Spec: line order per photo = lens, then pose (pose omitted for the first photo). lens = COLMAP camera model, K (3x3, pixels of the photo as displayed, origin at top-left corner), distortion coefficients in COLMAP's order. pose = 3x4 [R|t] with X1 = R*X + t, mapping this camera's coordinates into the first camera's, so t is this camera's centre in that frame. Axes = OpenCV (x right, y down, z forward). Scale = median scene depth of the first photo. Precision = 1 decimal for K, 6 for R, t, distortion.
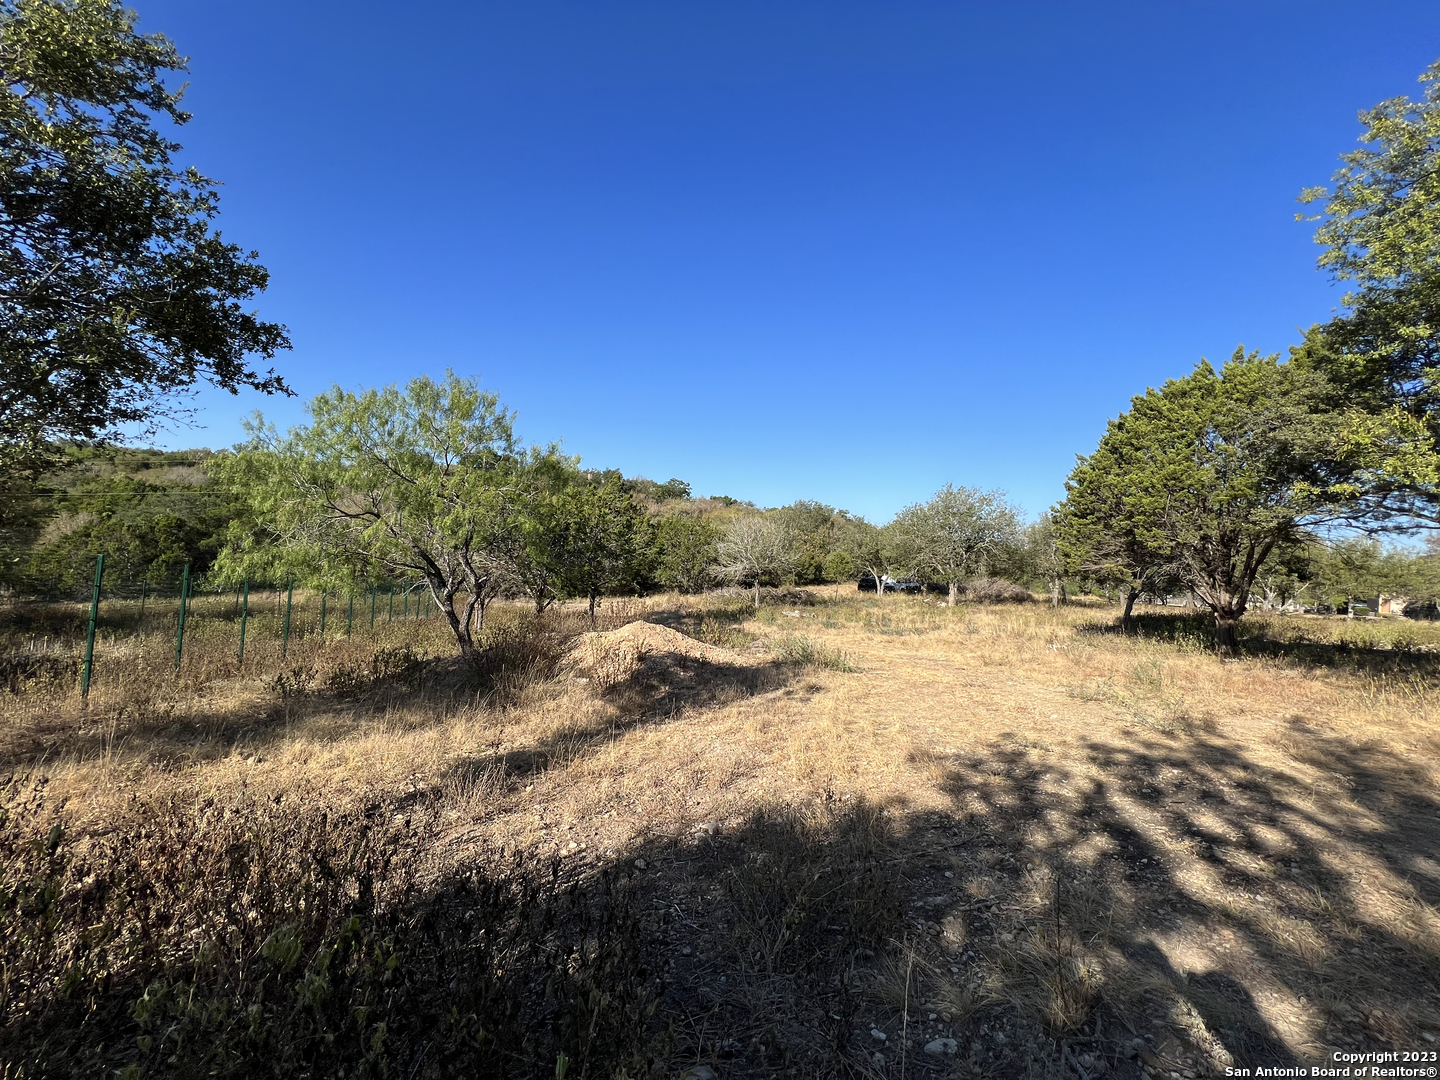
lens RADIAL K [[572.3, 0, 716.8], [0, 572.3, 533.2], [0, 0, 1]] dist [-0.000010, 0.000009]
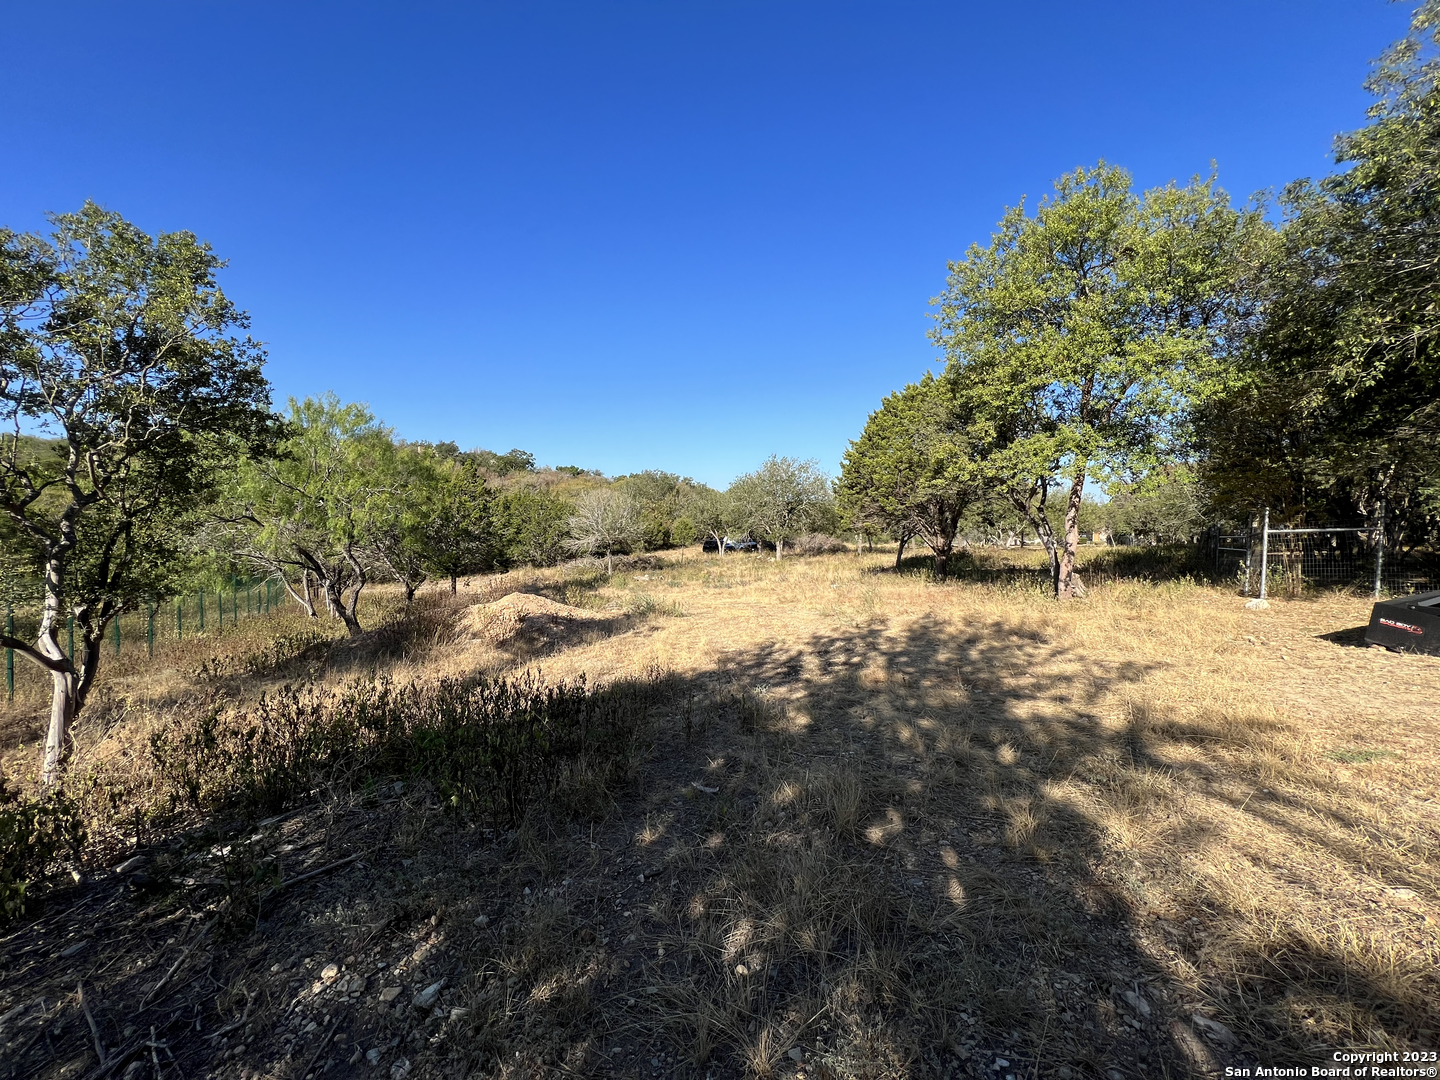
lens RADIAL K [[572.3, 0, 716.8], [0, 572.3, 533.2], [0, 0, 1]] dist [-0.000010, 0.000009]
pose [[0.965157, -0.061529, 0.254334, -0.006580], [0.046102, 0.996742, 0.066183, -0.012711], [-0.257577, -0.052151, 0.964849, -0.104604]]
